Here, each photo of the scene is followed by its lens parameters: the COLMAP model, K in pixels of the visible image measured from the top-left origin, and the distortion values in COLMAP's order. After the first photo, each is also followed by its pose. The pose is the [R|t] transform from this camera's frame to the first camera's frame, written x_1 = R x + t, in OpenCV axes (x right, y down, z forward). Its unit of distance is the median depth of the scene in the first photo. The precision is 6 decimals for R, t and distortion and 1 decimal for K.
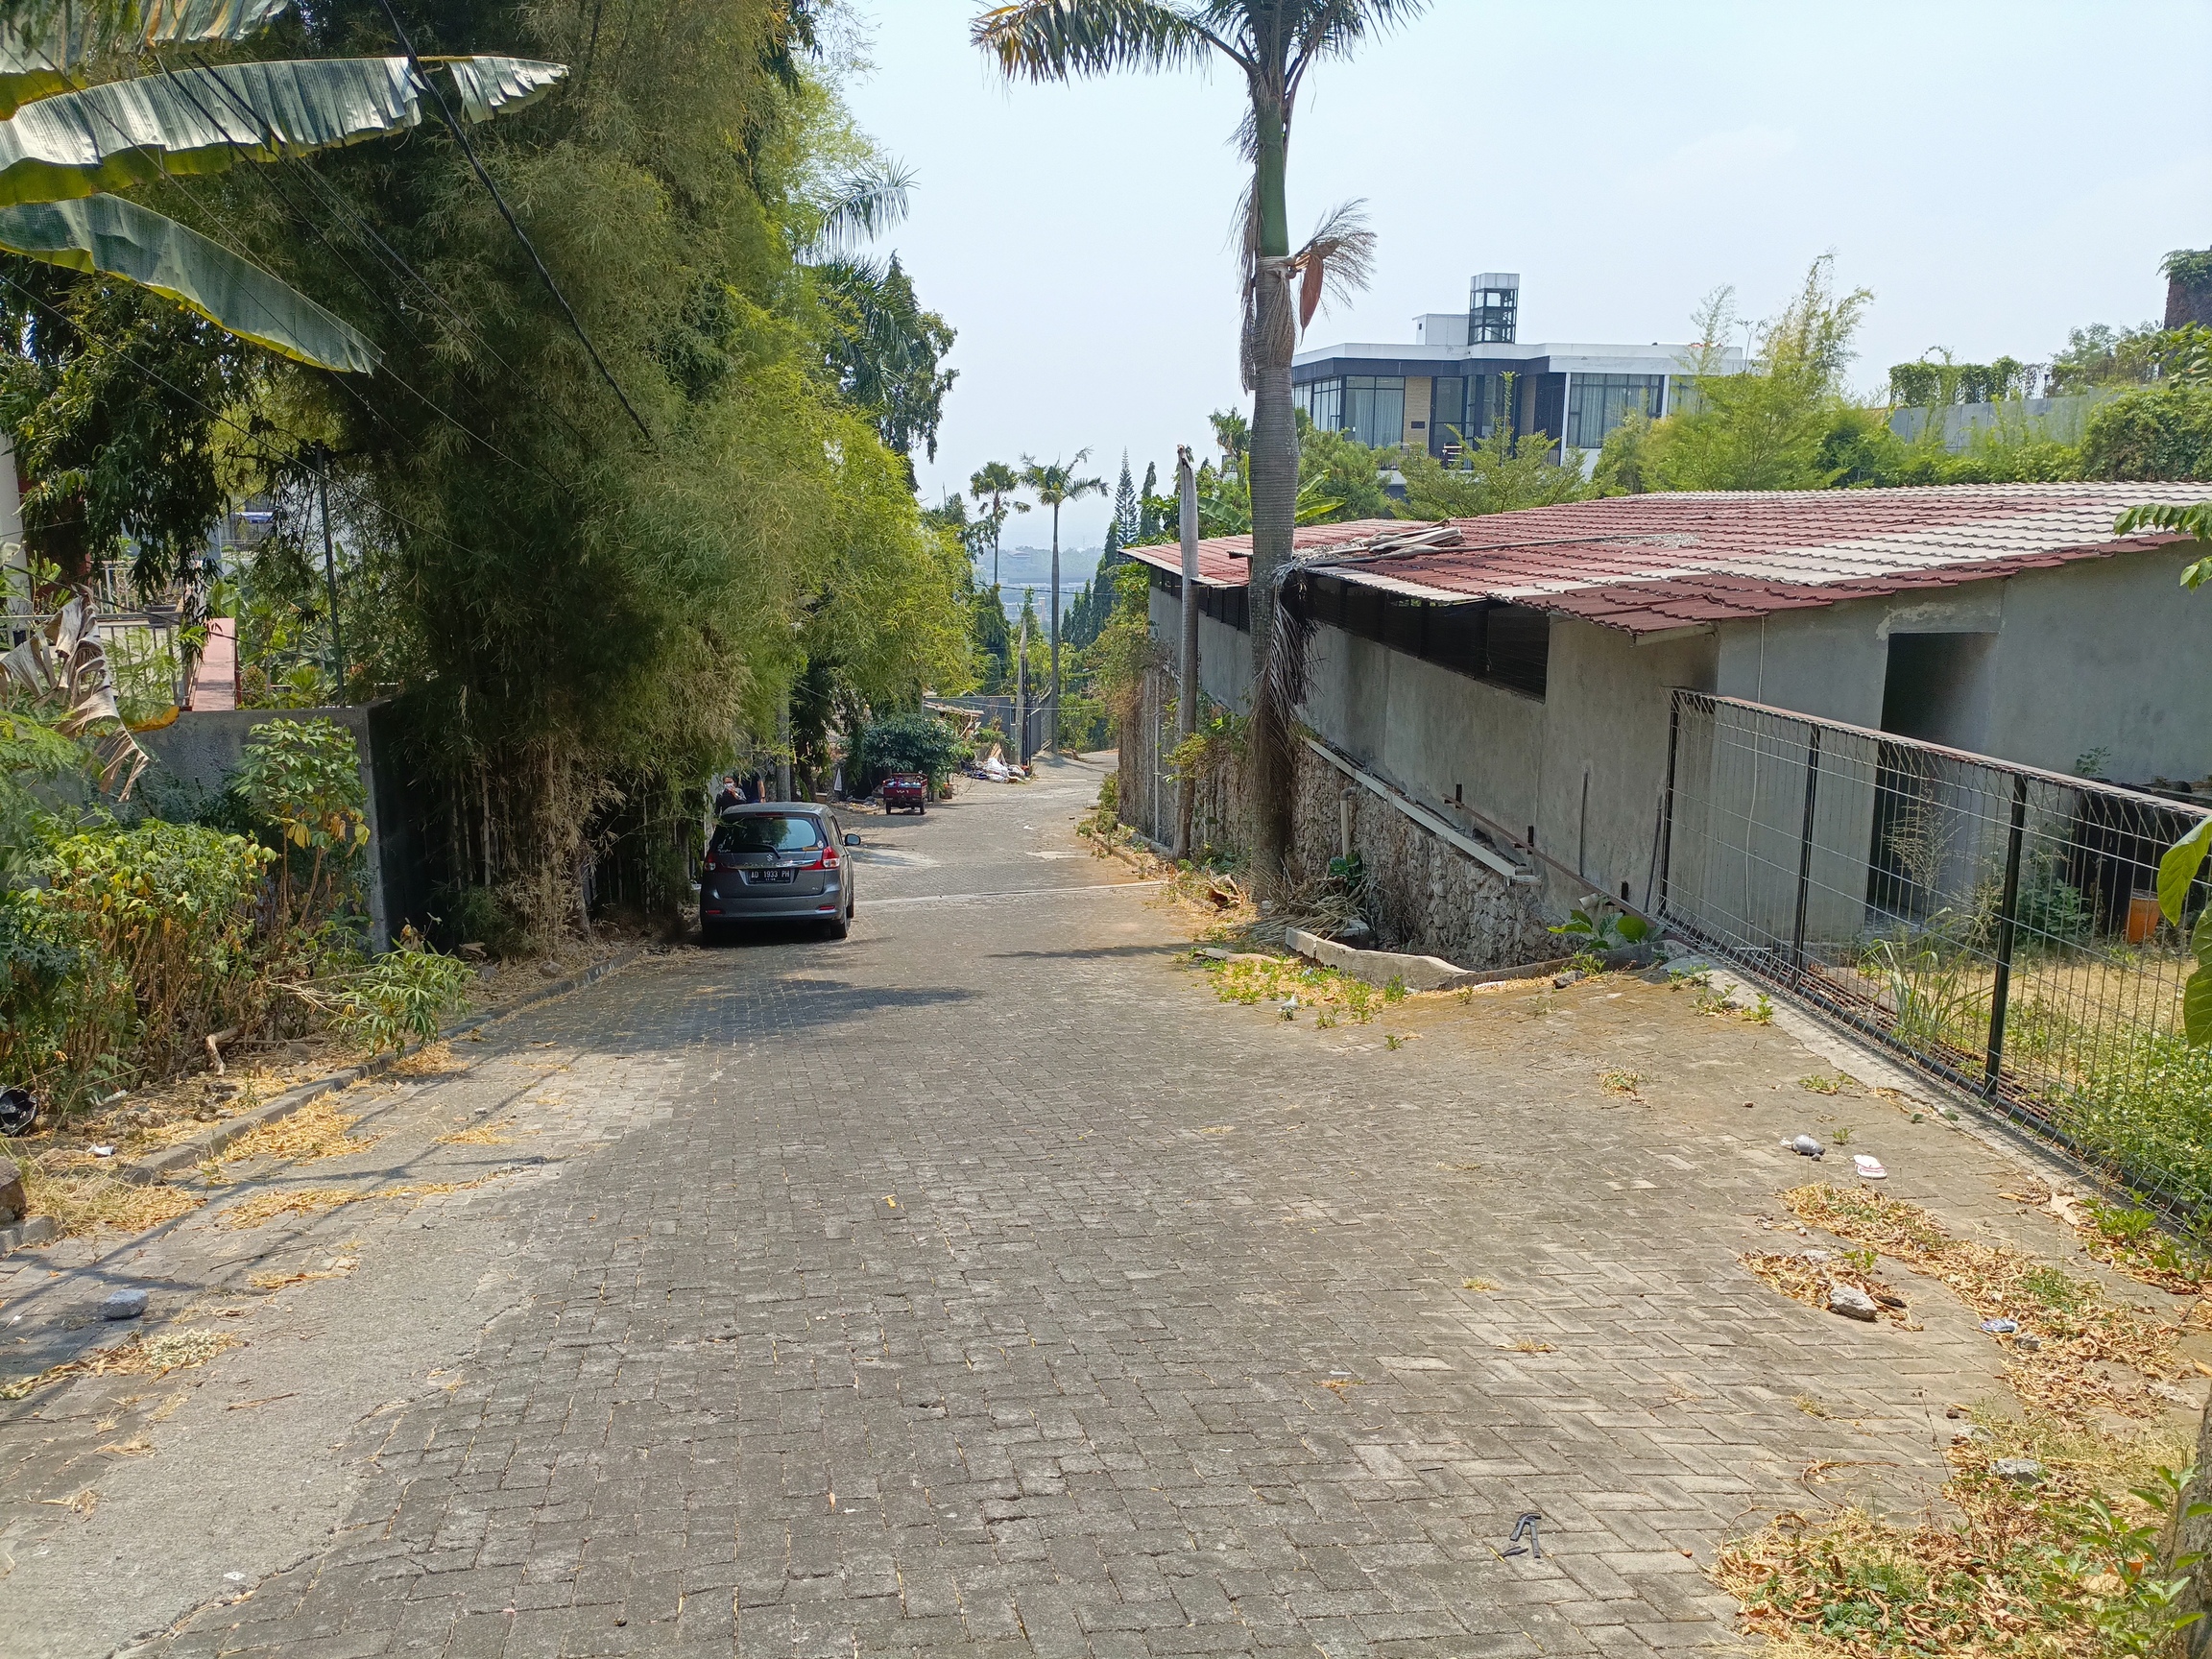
lens RADIAL K [[1638.4, 0, 1106.0], [0, 1638.4, 829.5], [0, 0, 1]] dist [0.086309, -0.125282]
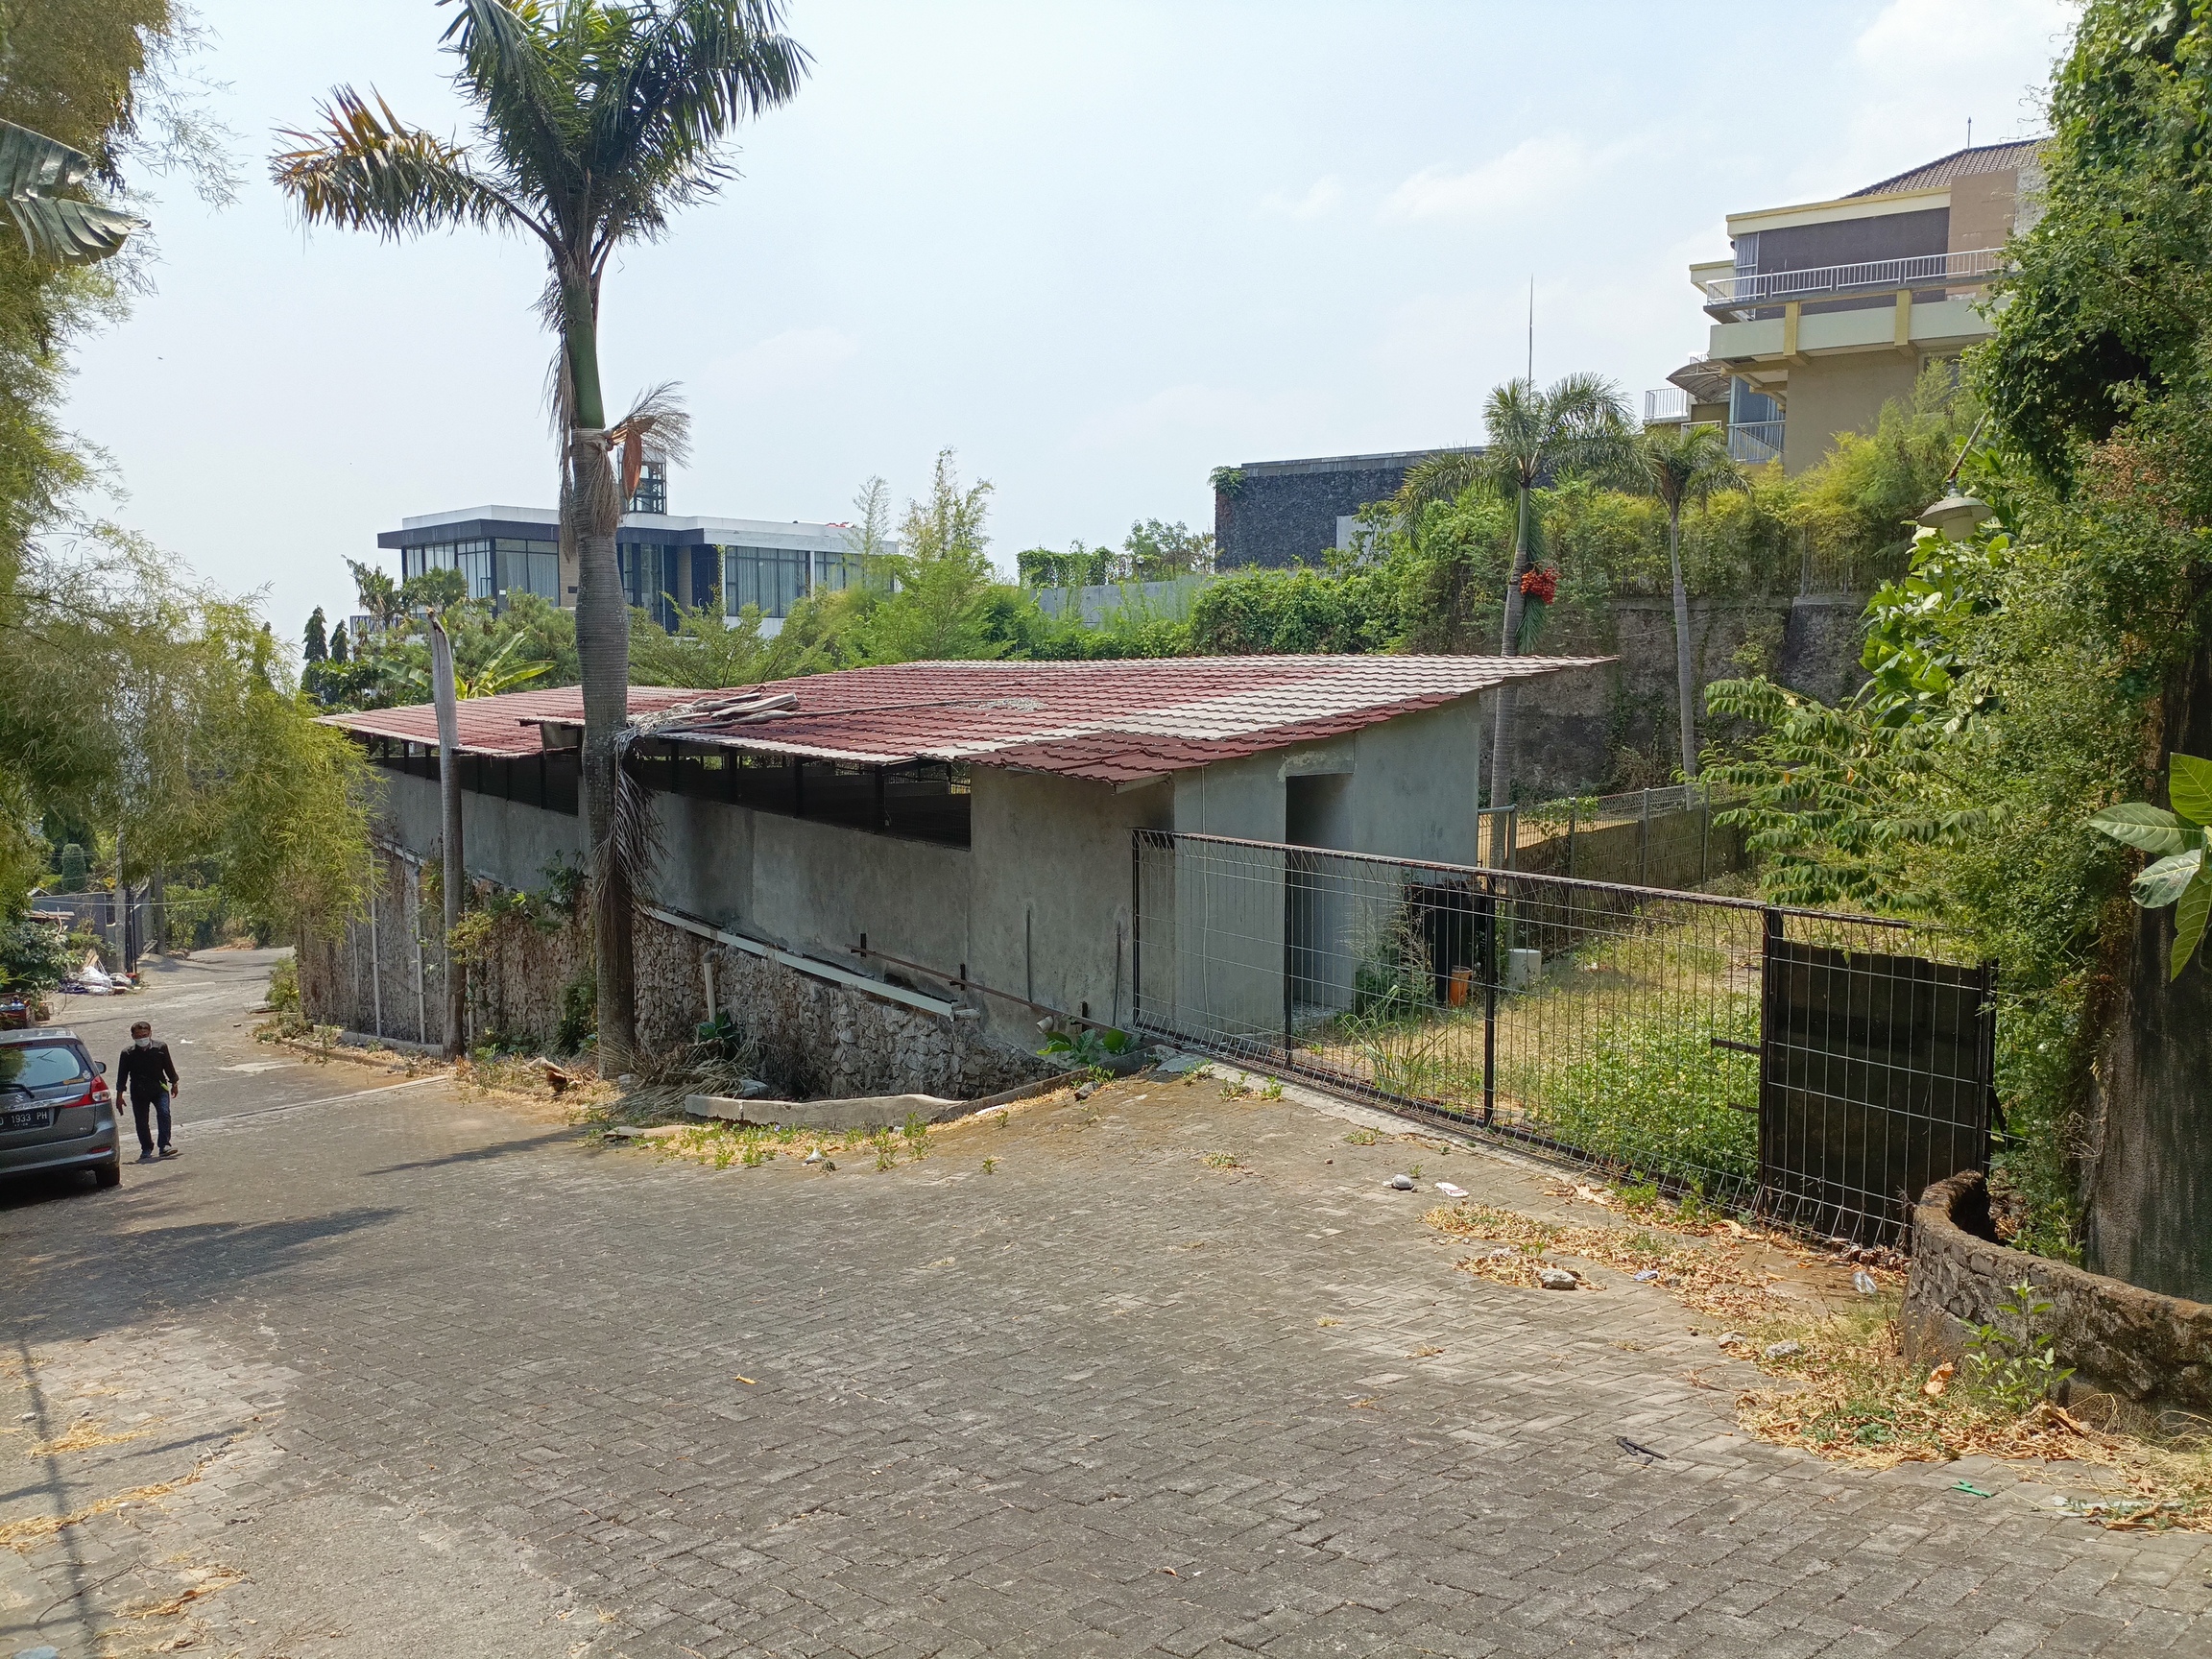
lens RADIAL K [[1644.4, 0, 1113.5], [0, 1644.4, 830.1], [0, 0, 1]] dist [0.086804, -0.127595]
pose [[0.867378, -0.052383, 0.494886, -0.165031], [0.100122, 0.992479, -0.070431, -0.002894], [-0.487475, 0.110639, 0.866099, 0.000095]]
